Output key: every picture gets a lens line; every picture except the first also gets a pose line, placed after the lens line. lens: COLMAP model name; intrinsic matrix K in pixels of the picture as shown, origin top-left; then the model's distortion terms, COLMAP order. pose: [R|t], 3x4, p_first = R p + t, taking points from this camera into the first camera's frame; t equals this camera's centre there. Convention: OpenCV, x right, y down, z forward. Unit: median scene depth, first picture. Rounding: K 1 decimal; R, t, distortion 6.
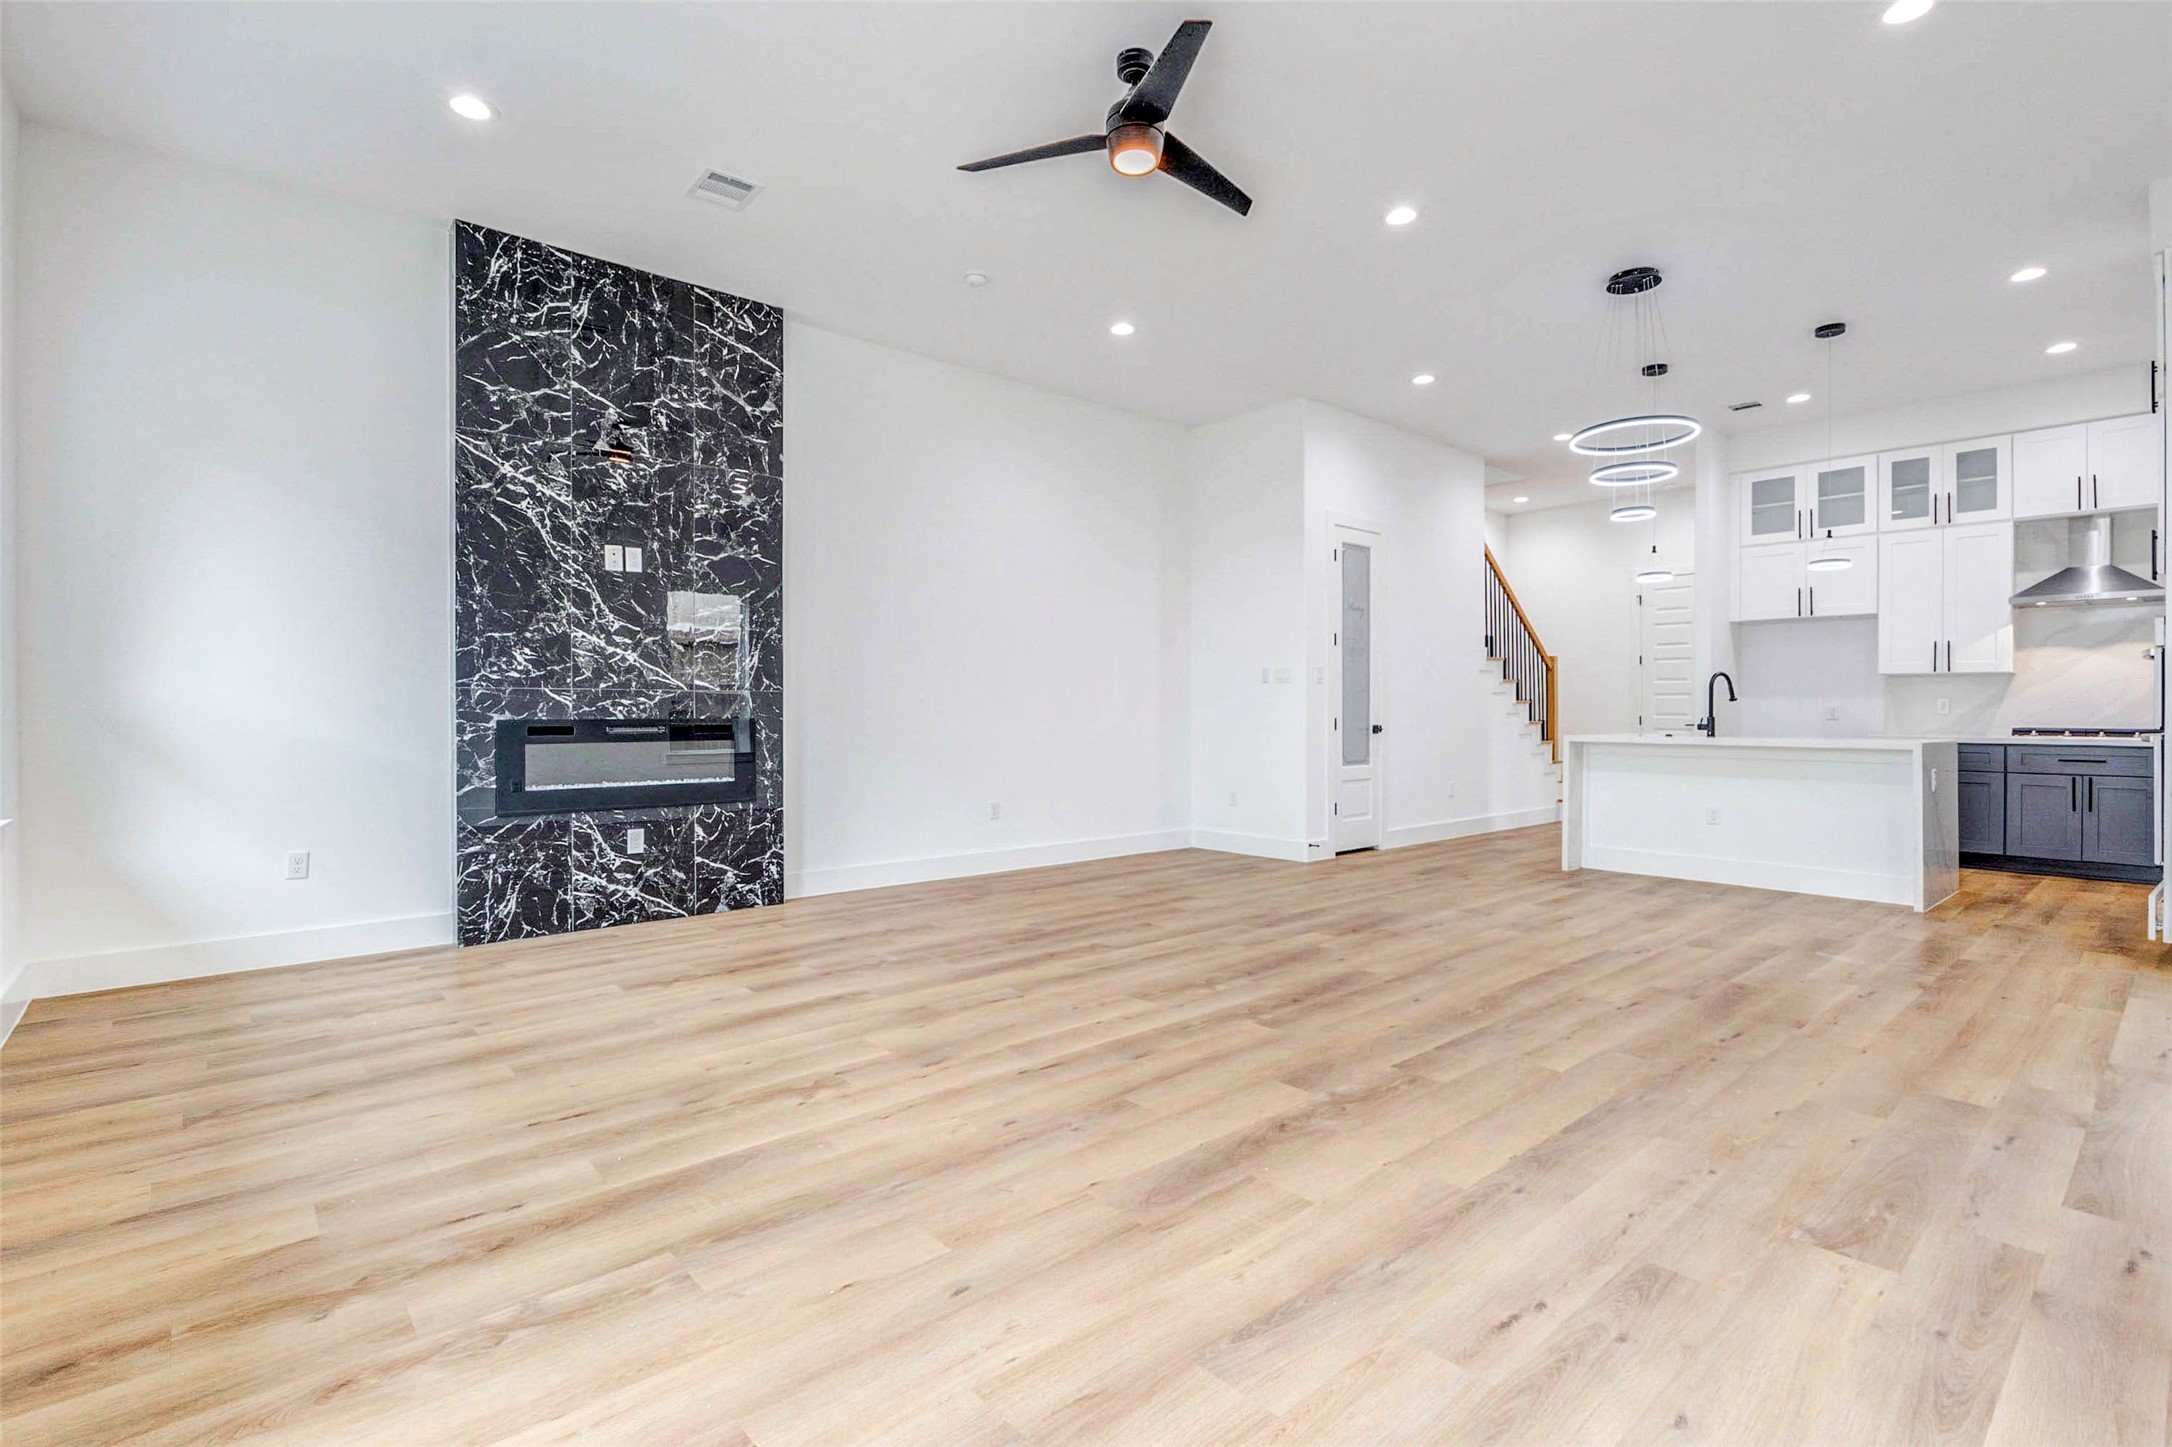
lens RADIAL K [[1019.0, 0, 1090.0], [0, 1019.0, 718.5], [0, 0, 1]] dist [-0.006650, -0.000324]
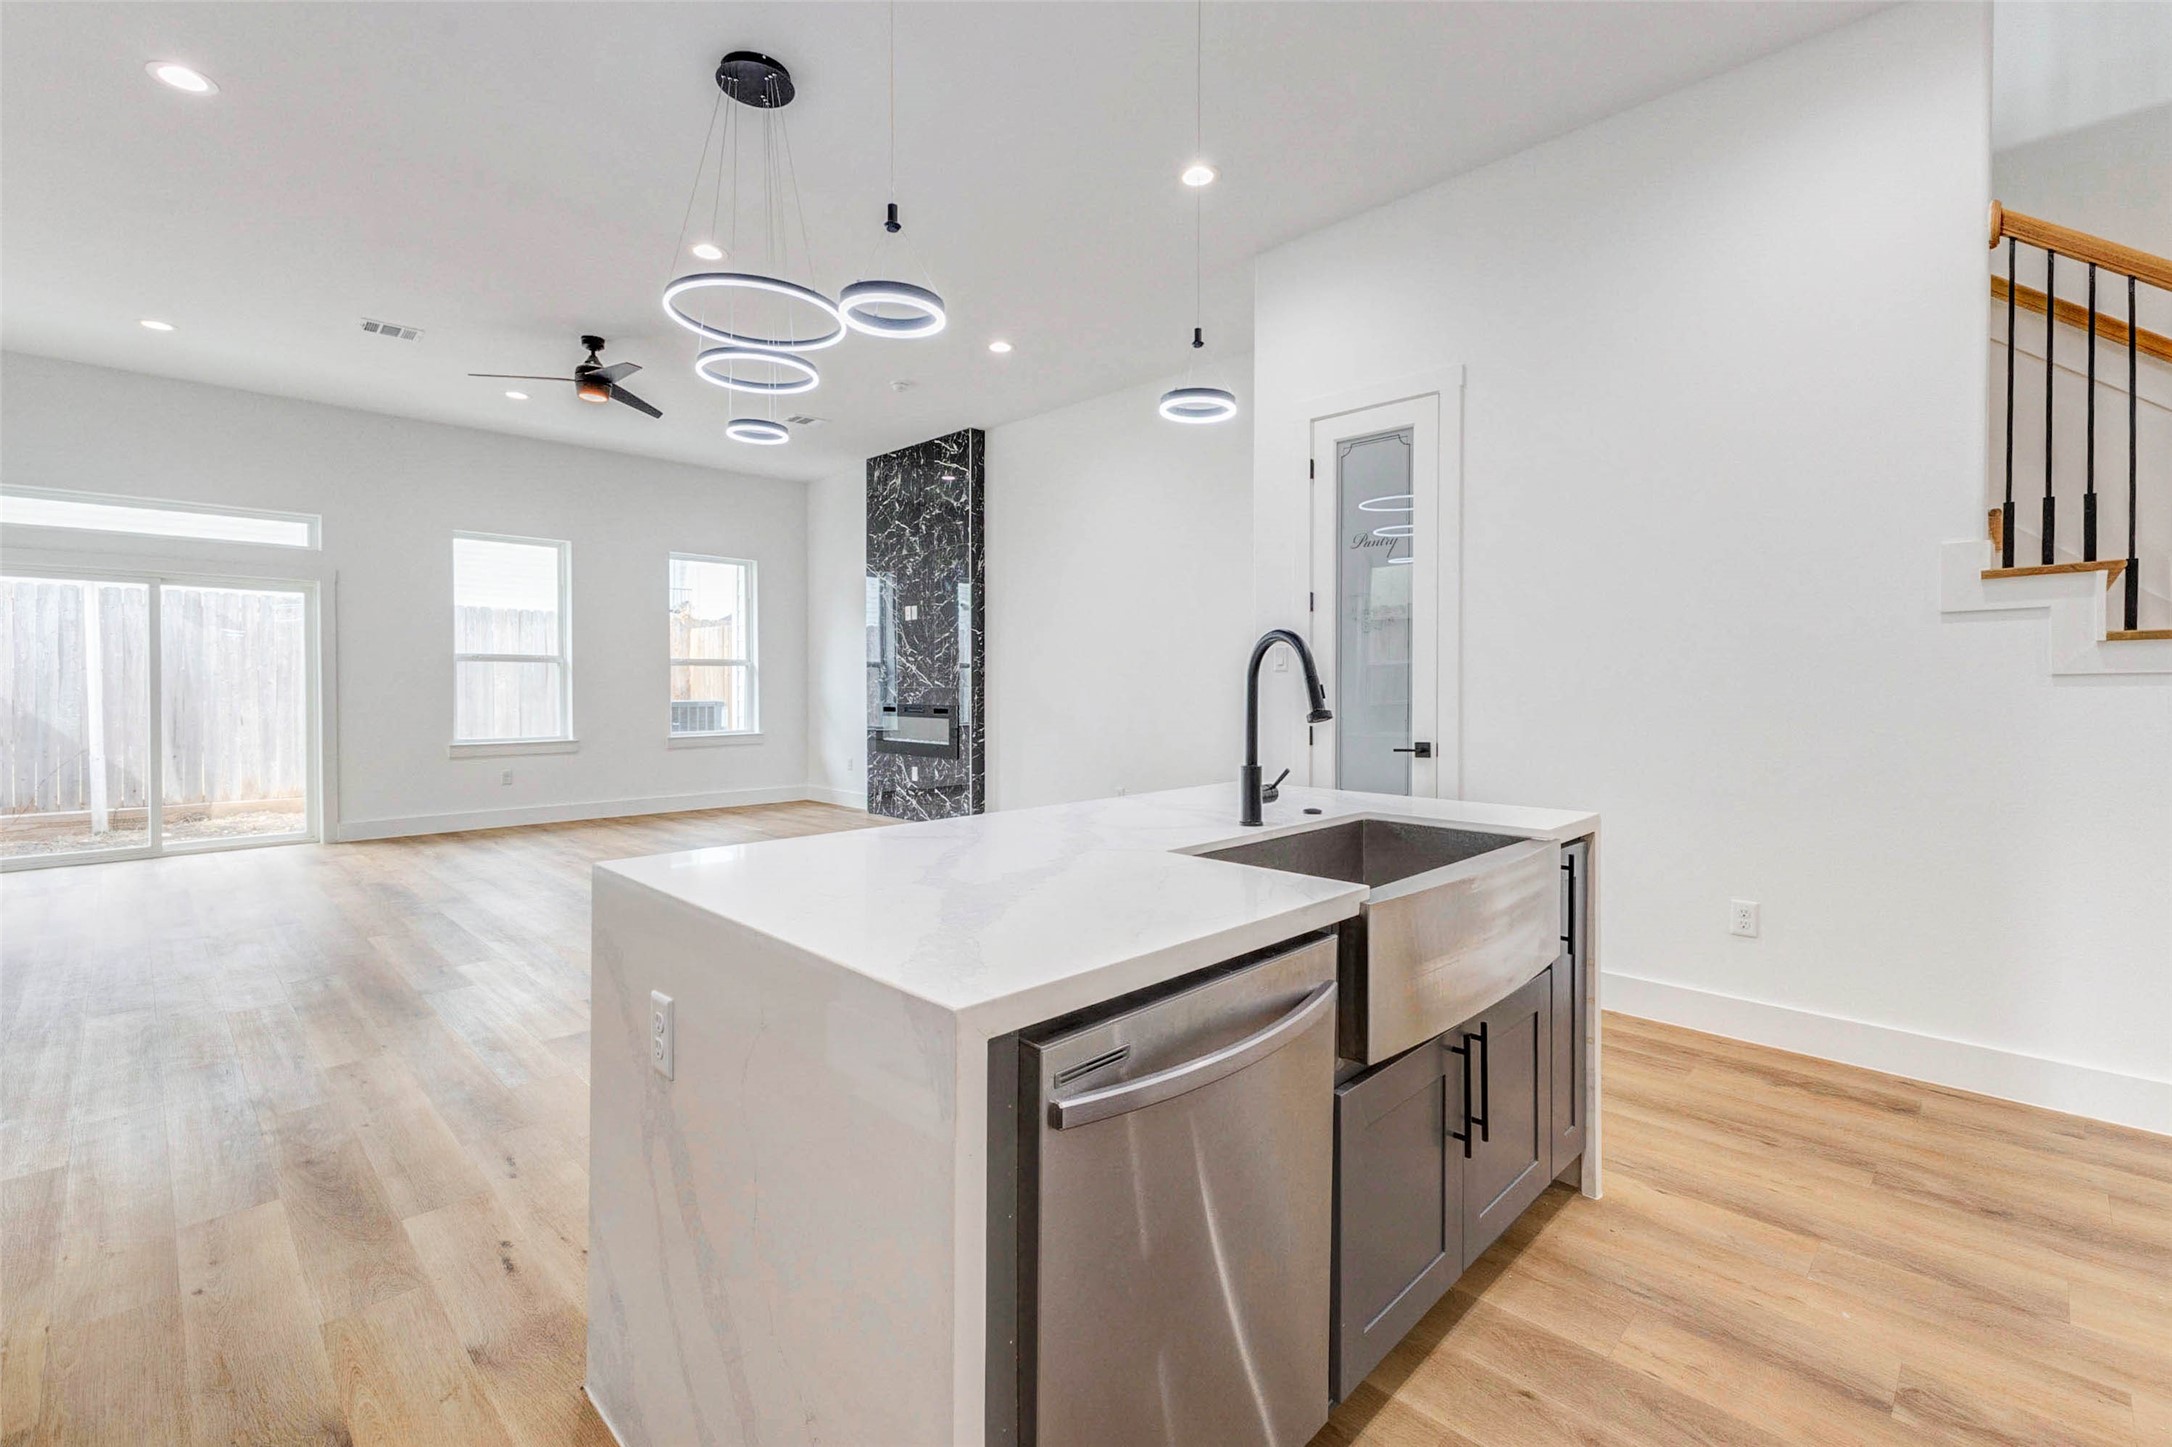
lens RADIAL K [[941.7, 0, 1096.5], [0, 941.7, 699.6], [0, 0, 1]] dist [0.010175, -0.000808]
pose [[0.065231, 0.016747, -0.997730, 1.200290], [-0.009707, 0.999823, 0.016147, -0.036633], [0.997823, 0.008632, 0.065382, 1.219956]]
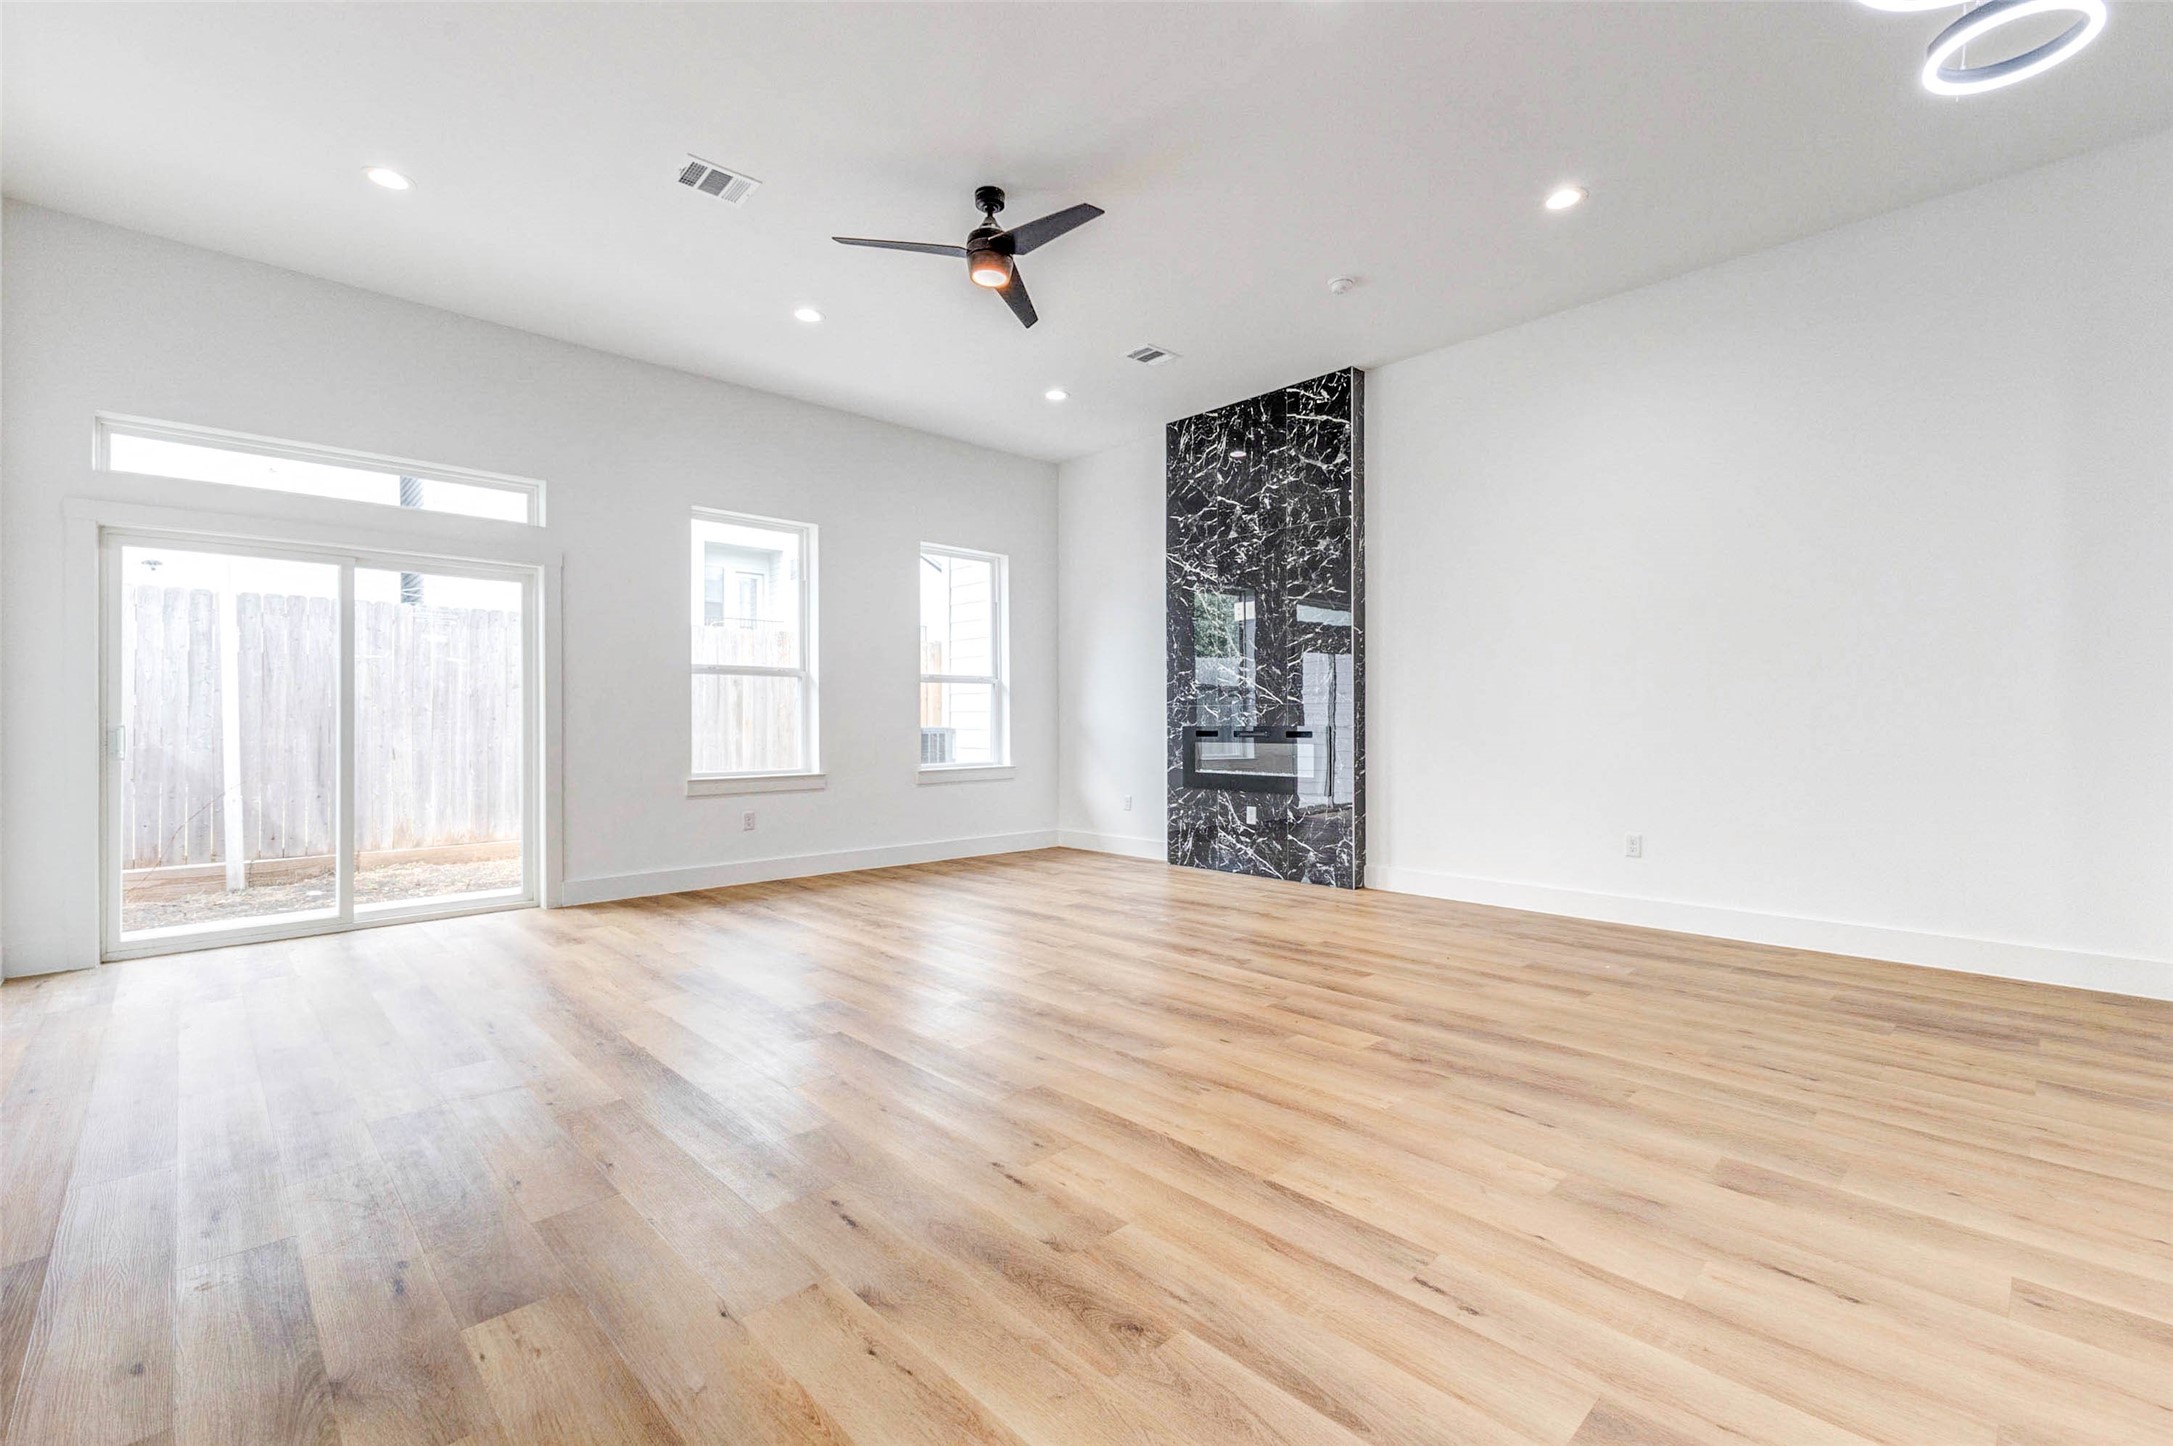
lens RADIAL K [[942.1, 0, 1097.9], [0, 942.1, 723.0], [0, 0, 1]] dist [0.010175, -0.000808]
pose [[0.041274, 0.001381, -0.999147, 0.824802], [-0.003837, 0.999992, 0.001224, -0.004766], [0.999140, 0.003784, 0.041279, 0.749831]]
